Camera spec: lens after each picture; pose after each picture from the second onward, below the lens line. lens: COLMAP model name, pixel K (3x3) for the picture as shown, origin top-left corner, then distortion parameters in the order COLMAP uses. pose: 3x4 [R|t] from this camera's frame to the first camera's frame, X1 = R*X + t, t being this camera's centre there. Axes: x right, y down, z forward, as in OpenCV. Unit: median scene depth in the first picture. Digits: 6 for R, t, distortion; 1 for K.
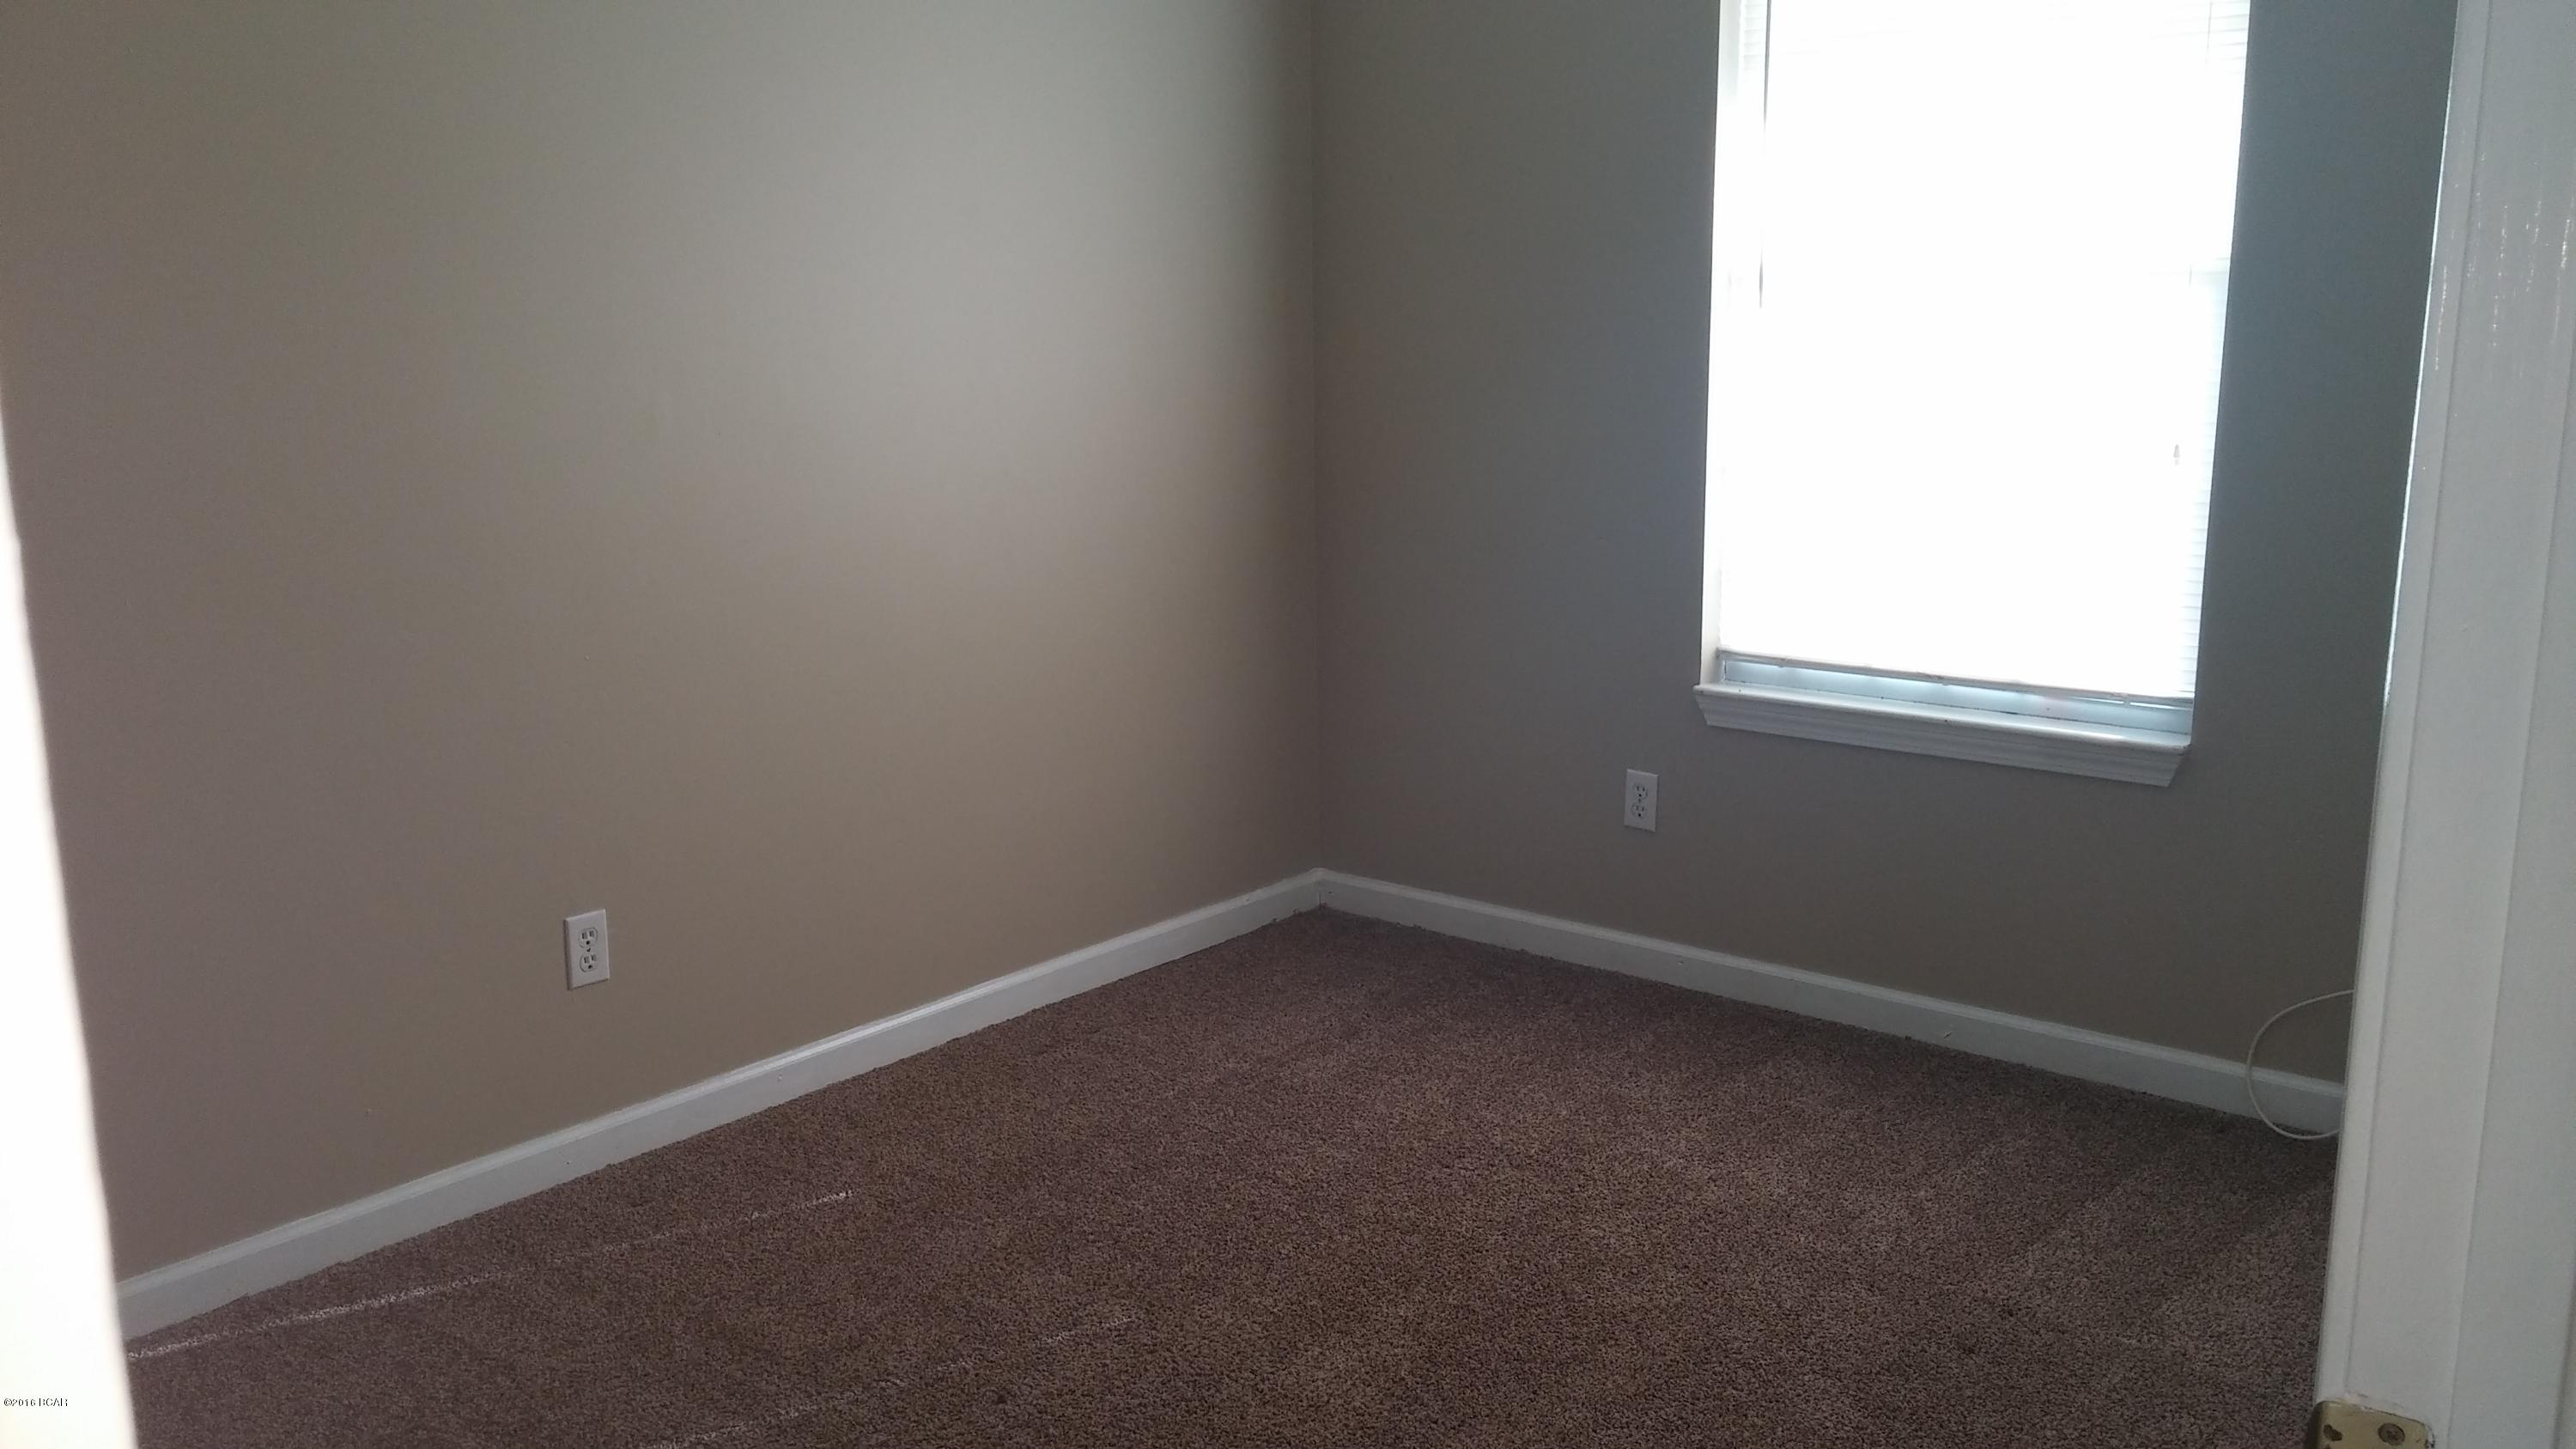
lens RADIAL K [[2160.9, 0, 1333.1], [0, 2160.9, 728.5], [0, 0, 1]] dist [0.081573, -0.111005]
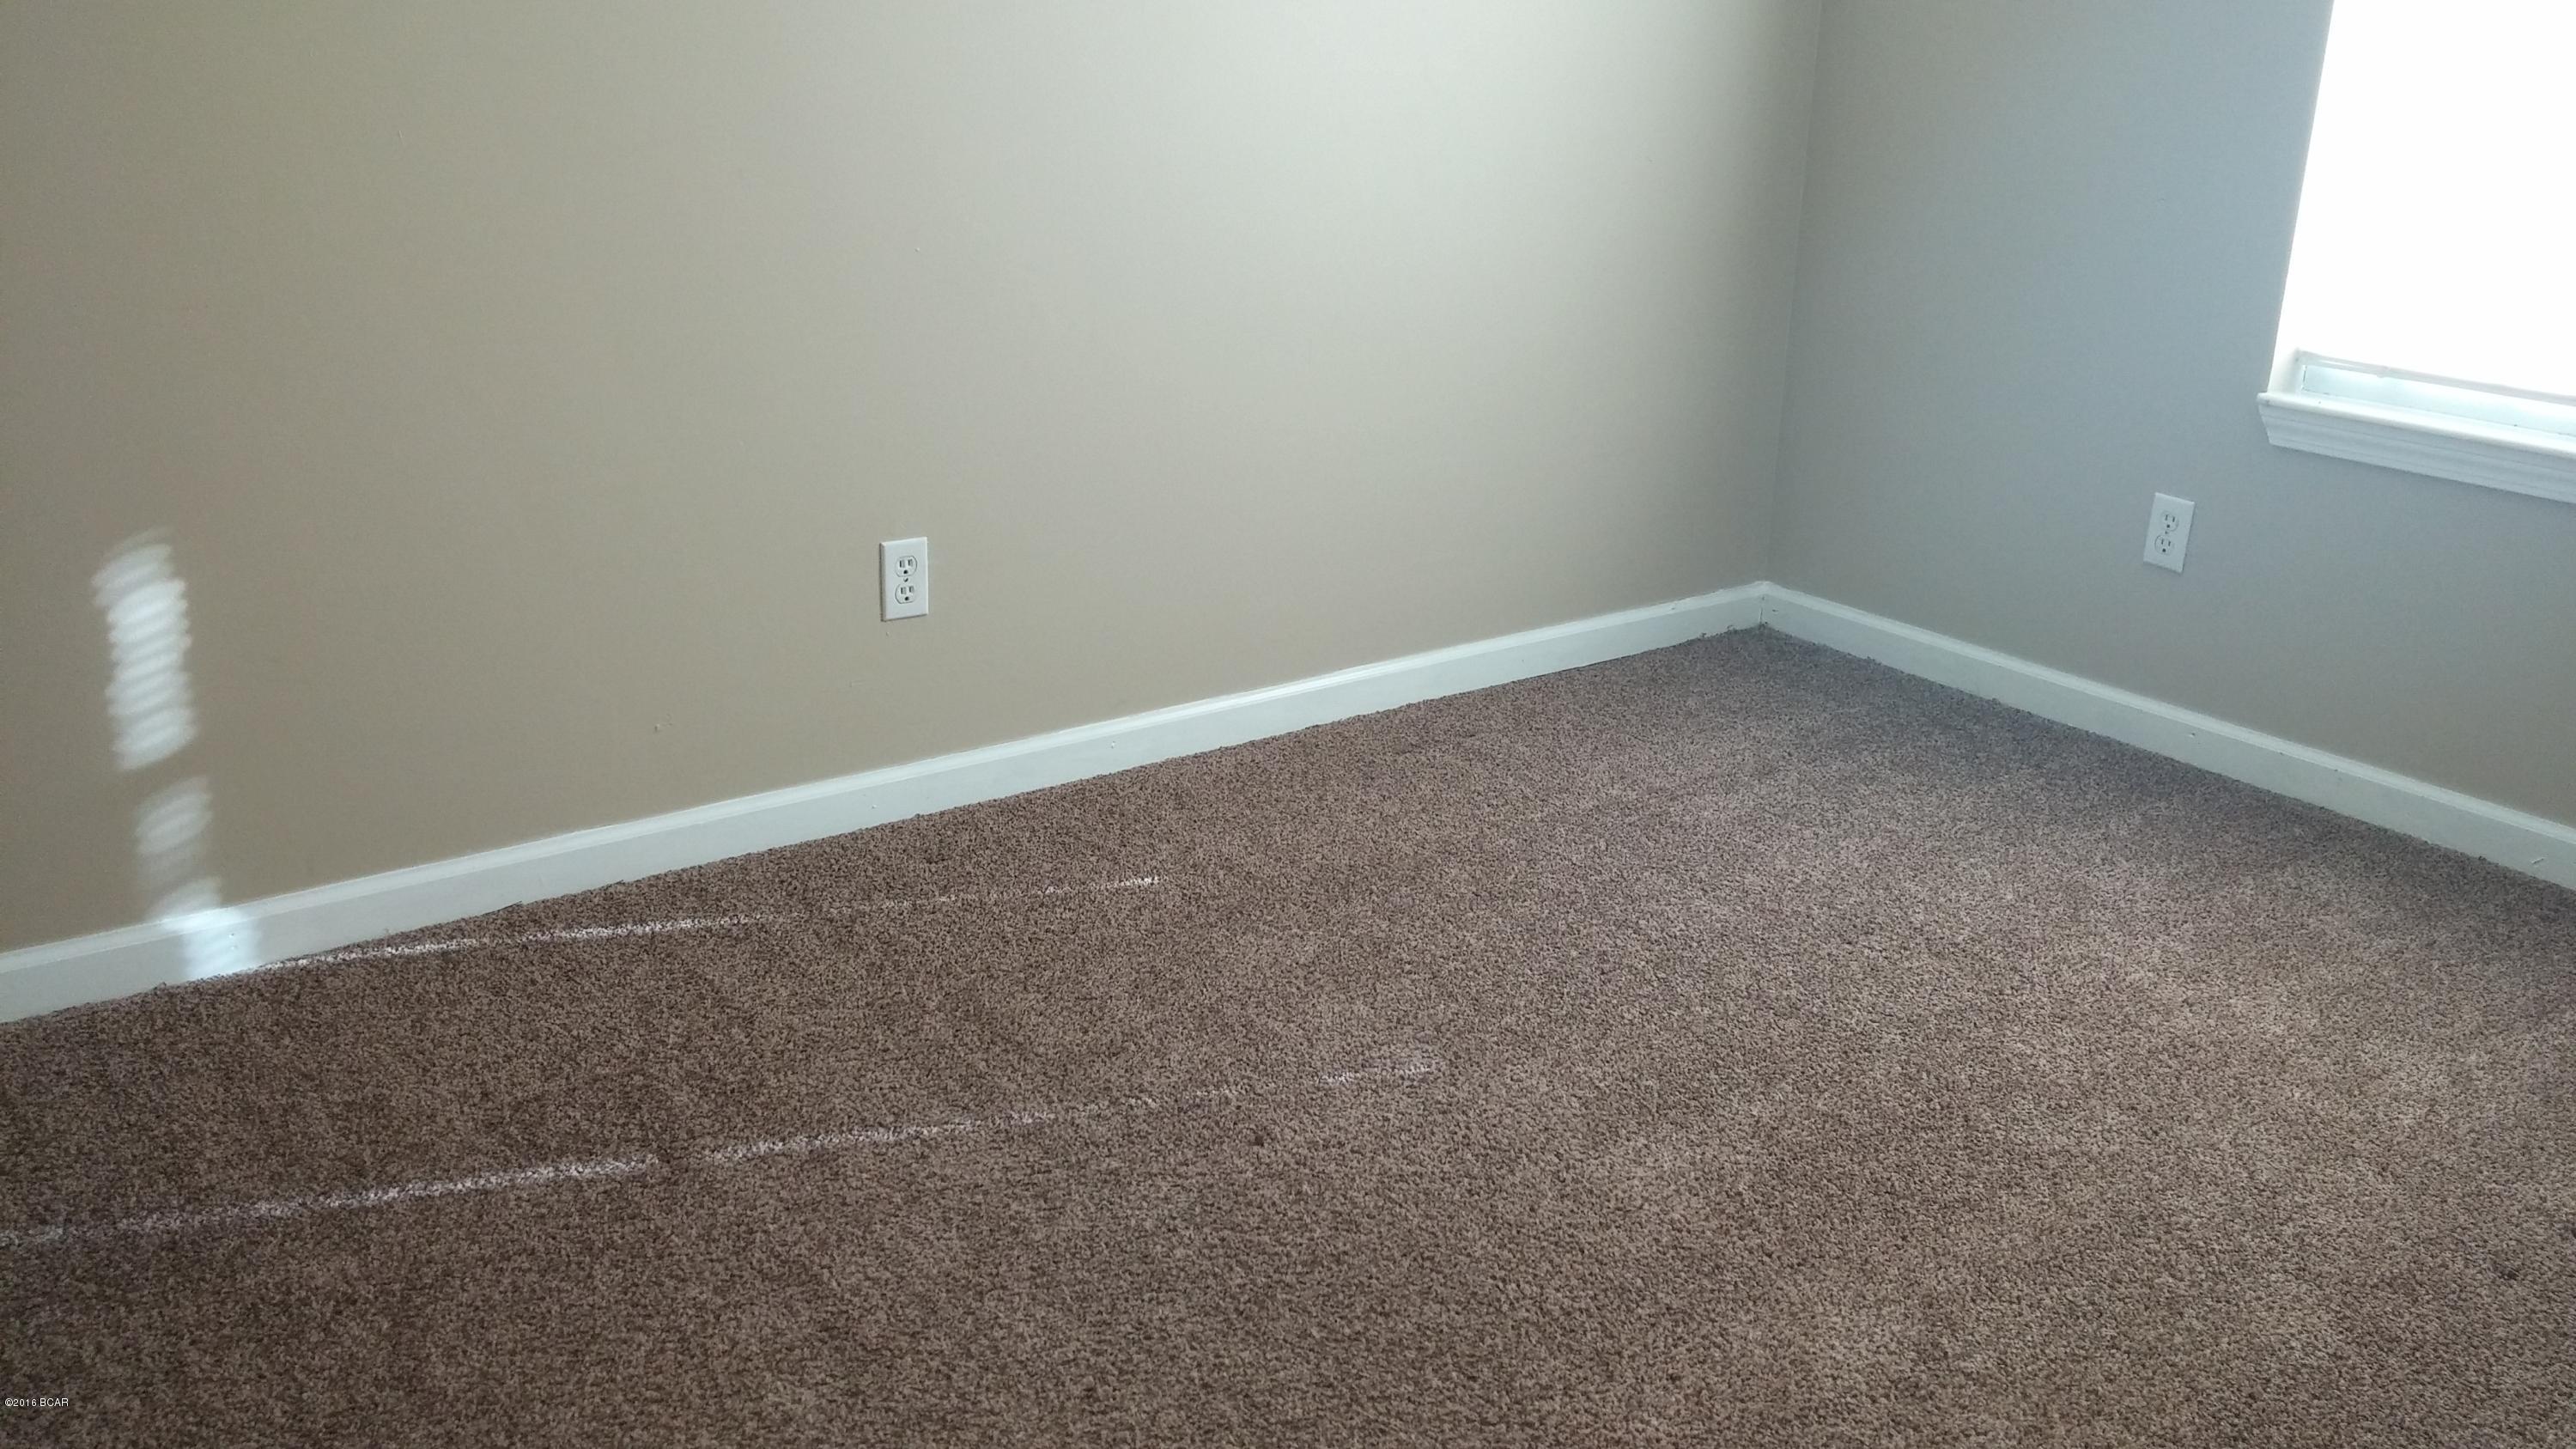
lens RADIAL K [[2160.9, 0, 1333.1], [0, 2160.9, 728.5], [0, 0, 1]] dist [0.081573, -0.111005]
pose [[0.968307, 0.112532, -0.222976, 0.040586], [-0.082193, 0.986594, 0.140982, 0.022041], [0.235852, -0.118187, 0.964575, 0.174995]]
